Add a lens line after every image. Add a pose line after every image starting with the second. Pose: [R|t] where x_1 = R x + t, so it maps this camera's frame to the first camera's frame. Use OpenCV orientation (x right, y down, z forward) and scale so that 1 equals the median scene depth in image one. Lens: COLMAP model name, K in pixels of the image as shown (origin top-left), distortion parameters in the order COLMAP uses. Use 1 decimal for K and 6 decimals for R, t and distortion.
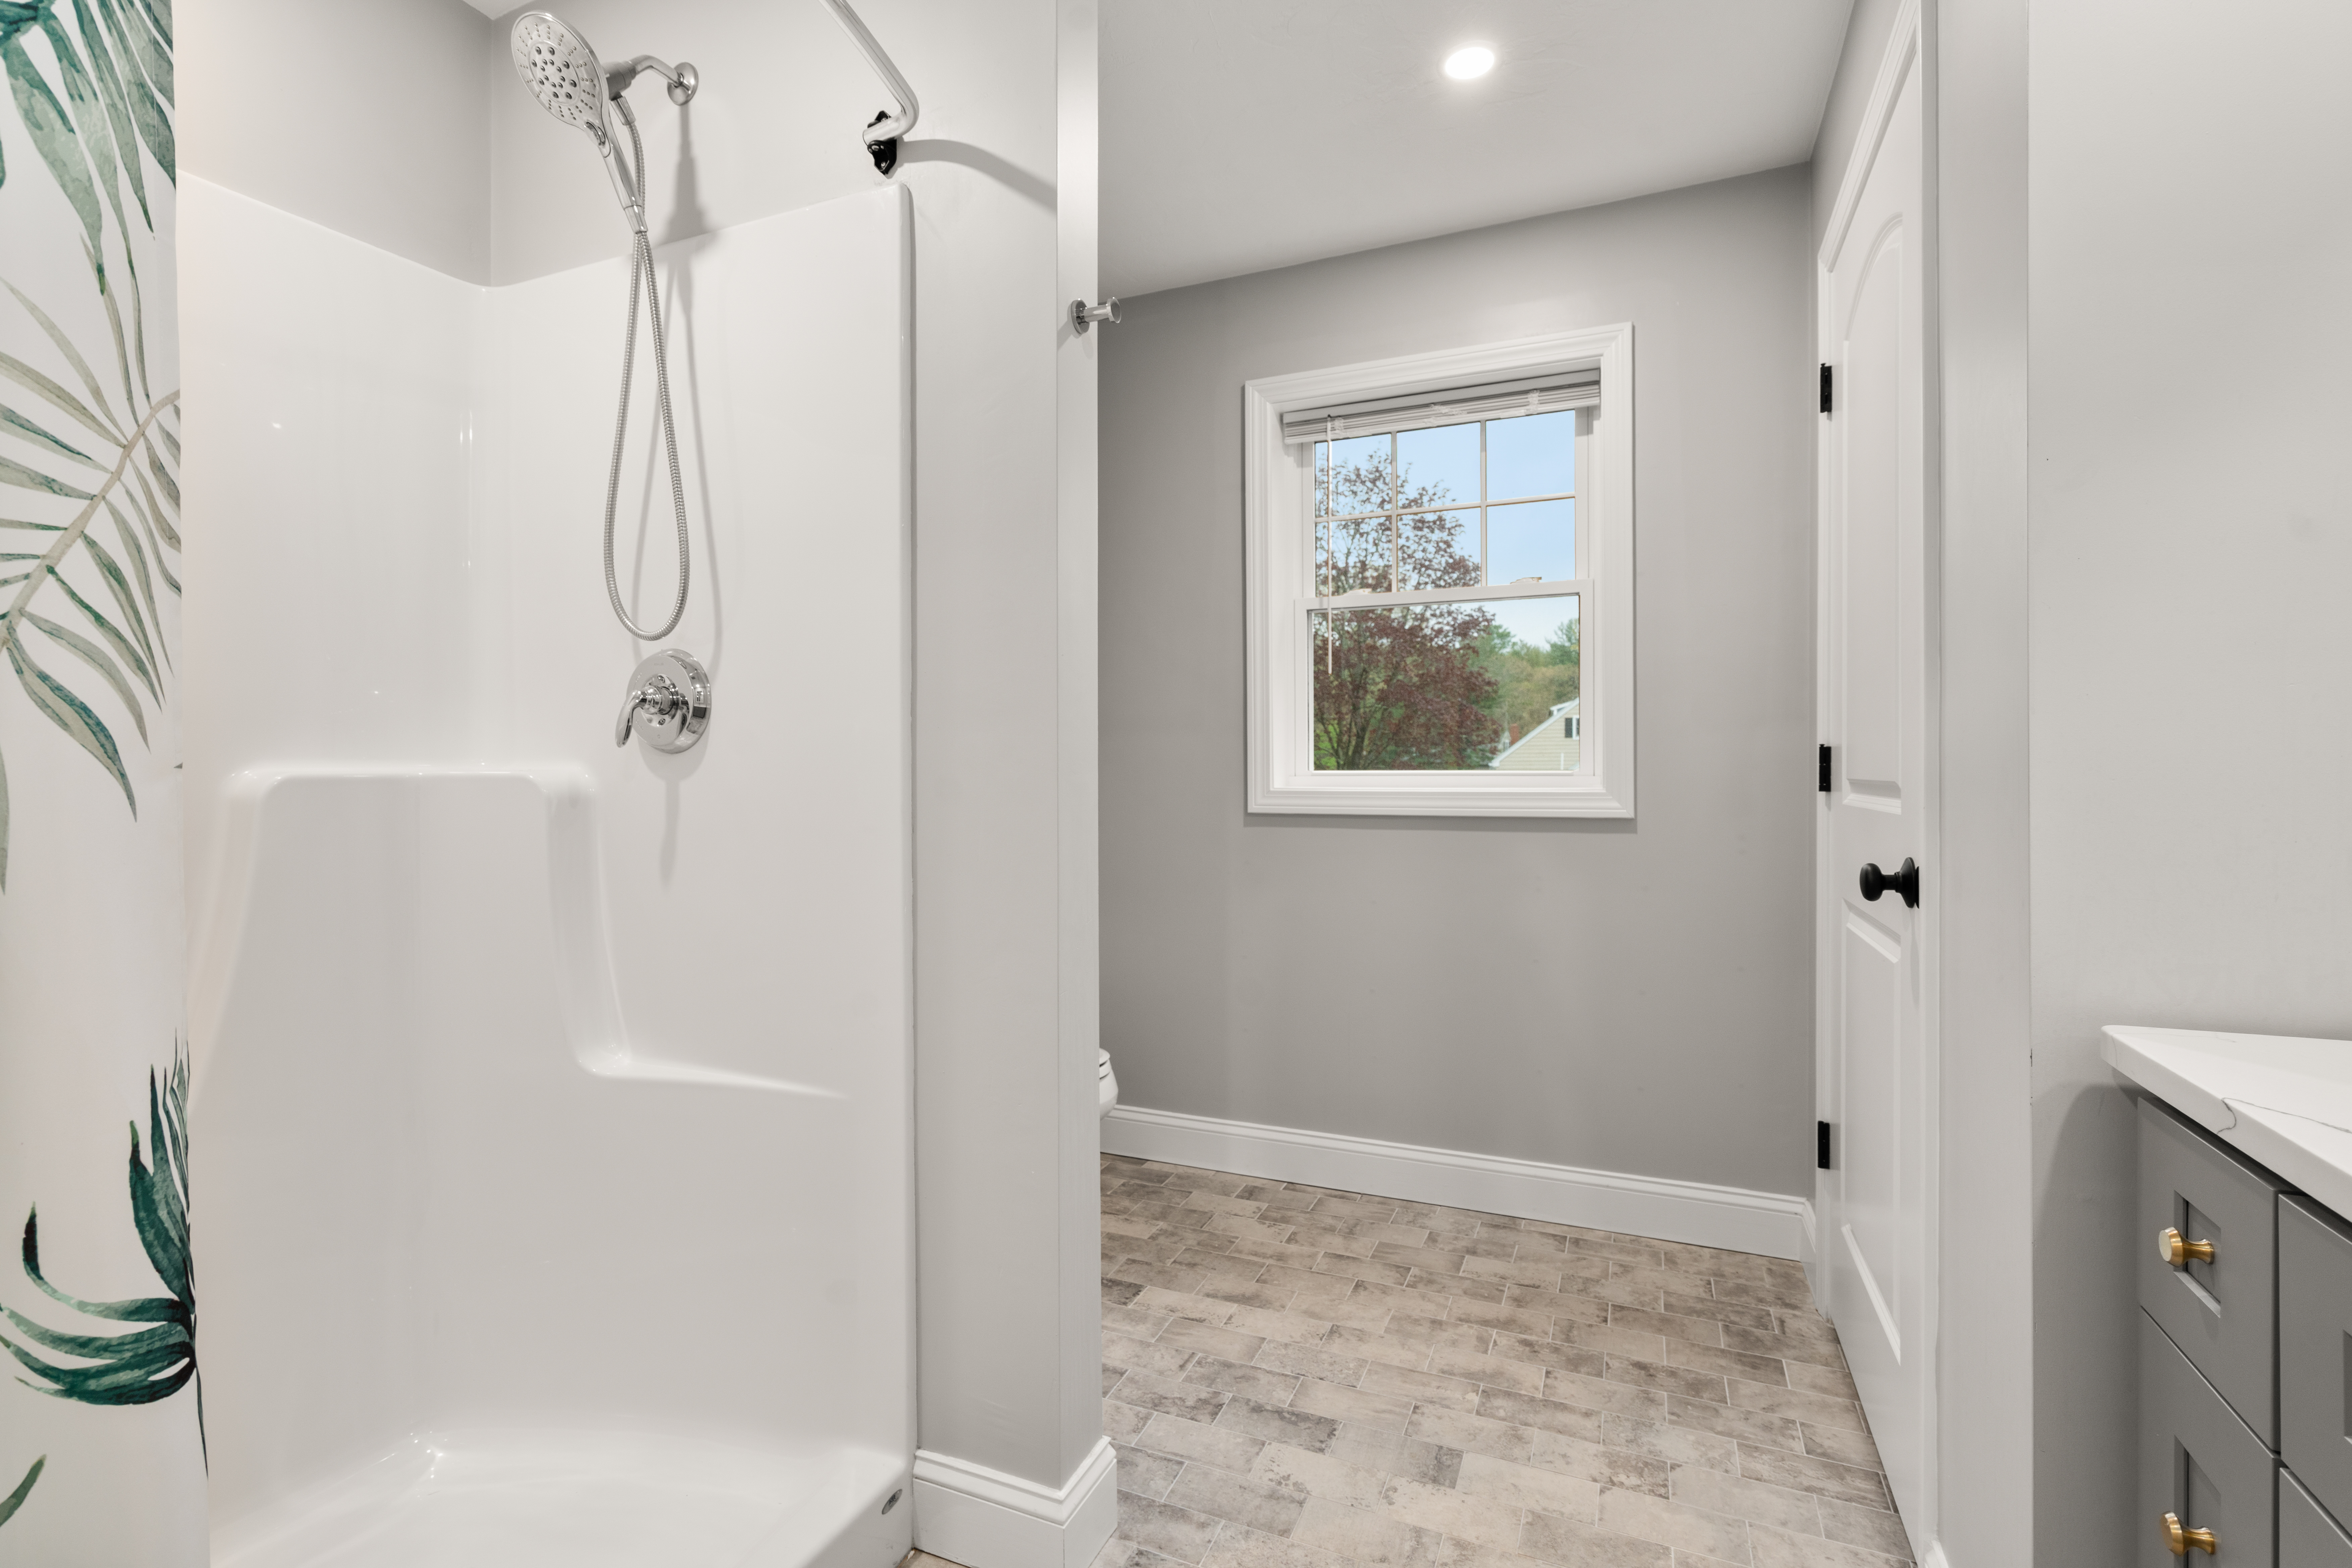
lens RADIAL K [[1076.9, 0, 1168.9], [0, 1076.9, 778.6], [0, 0, 1]] dist [-0.001472, -0.000502]
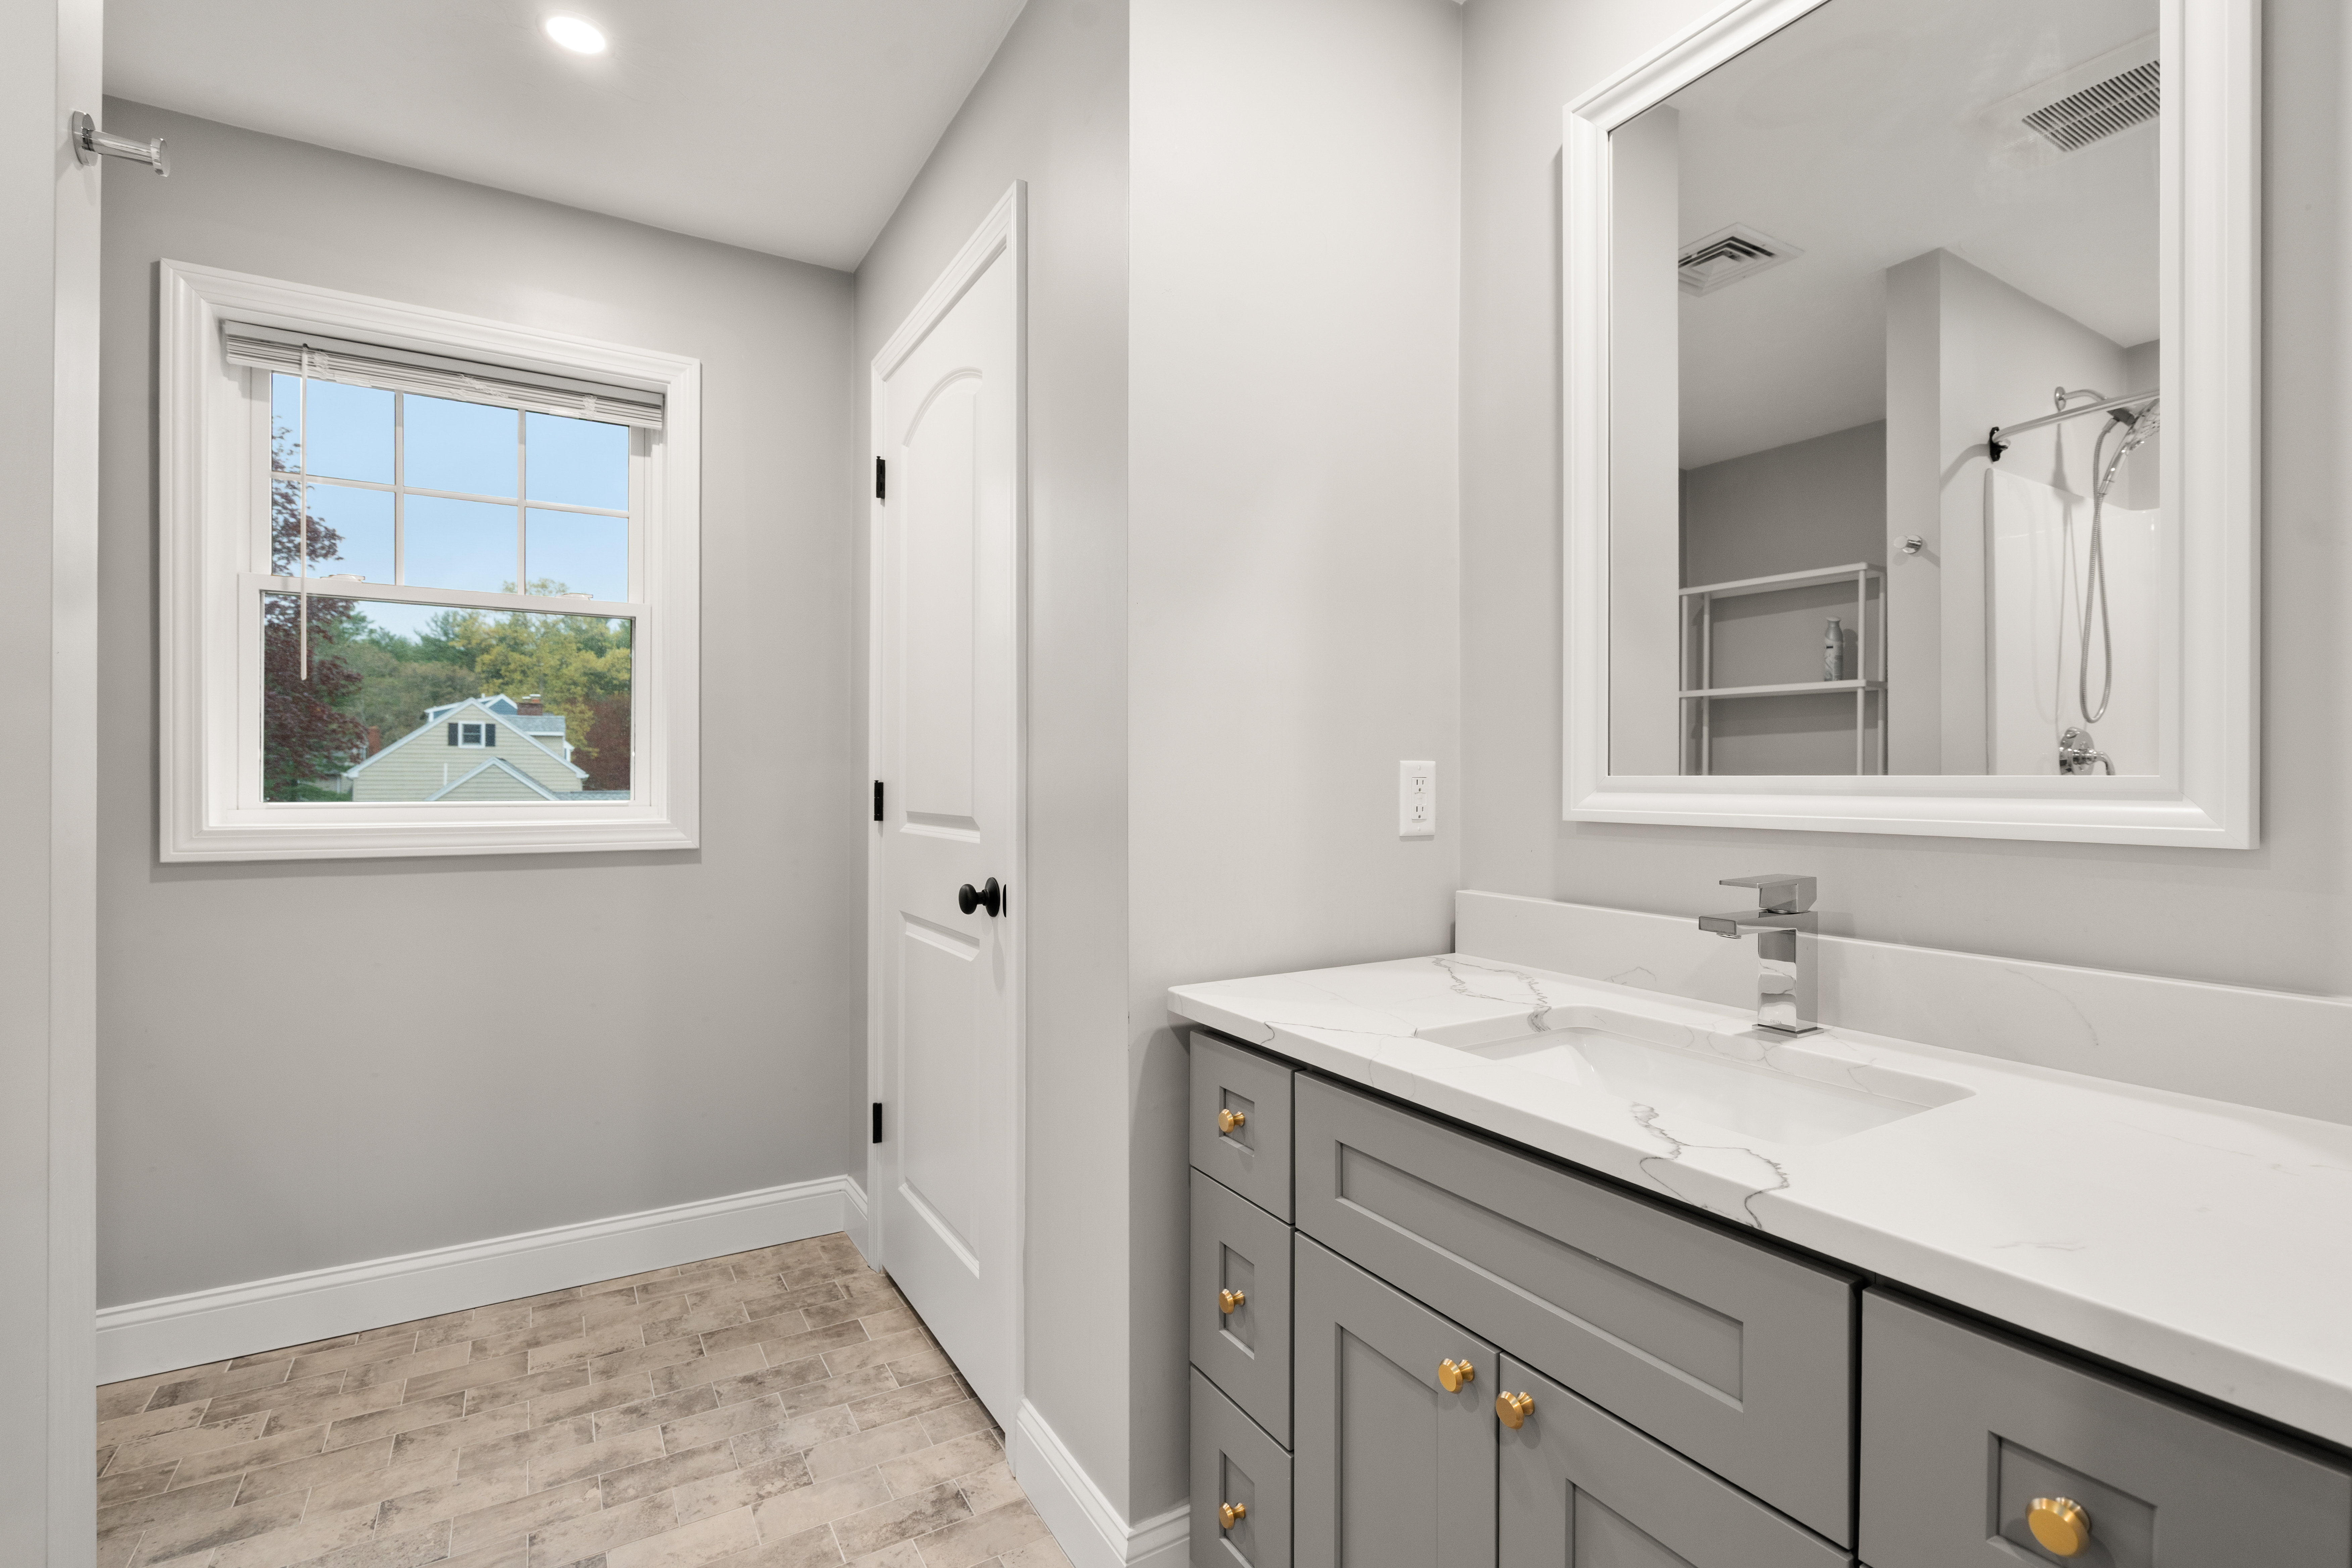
lens RADIAL K [[1076.9, 0, 1179.0], [0, 1076.9, 785.9], [0, 0, 1]] dist [-0.001472, -0.000502]
pose [[0.578305, 0.001794, 0.815819, -0.143723], [0.001908, 0.999992, -0.003552, -0.019233], [-0.815818, 0.003610, 0.578297, 0.048696]]
